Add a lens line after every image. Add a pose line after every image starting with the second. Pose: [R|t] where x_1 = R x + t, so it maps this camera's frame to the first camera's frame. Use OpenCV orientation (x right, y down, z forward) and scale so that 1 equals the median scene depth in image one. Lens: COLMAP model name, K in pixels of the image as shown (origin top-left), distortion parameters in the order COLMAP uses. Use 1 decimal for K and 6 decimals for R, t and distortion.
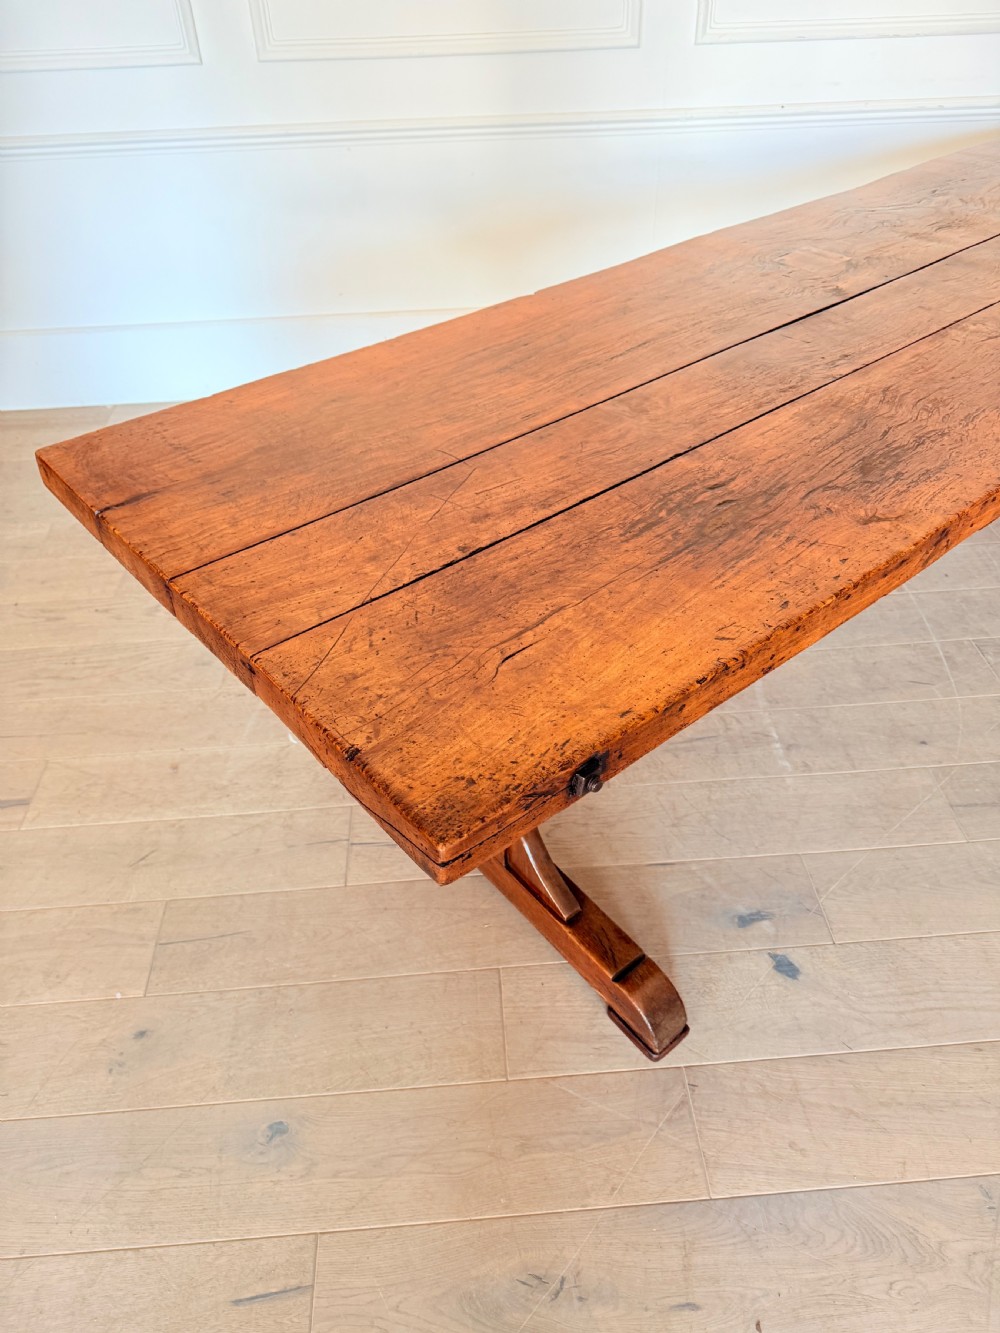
lens RADIAL K [[942.2, 0, 509.9], [0, 942.2, 676.3], [0, 0, 1]] dist [0.079406, -0.113918]
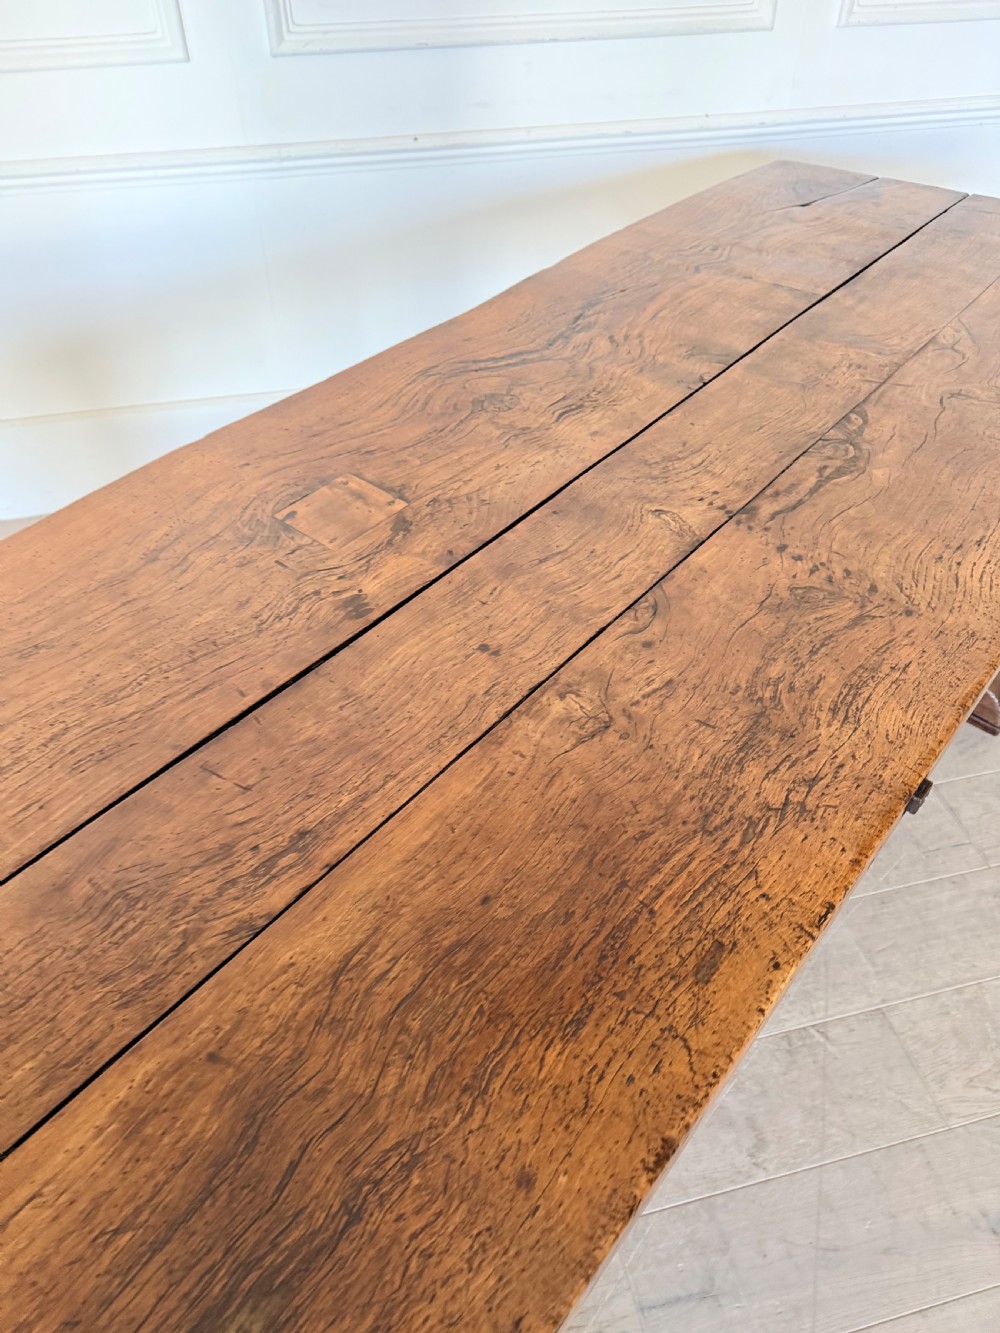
lens RADIAL K [[939.6, 0, 499.2], [0, 939.6, 669.7], [0, 0, 1]] dist [0.076780, -0.102186]
pose [[0.985474, -0.095930, 0.140139, 0.397095], [0.087201, 0.993924, 0.067168, -0.454182], [-0.145731, -0.053972, 0.987851, 0.482334]]
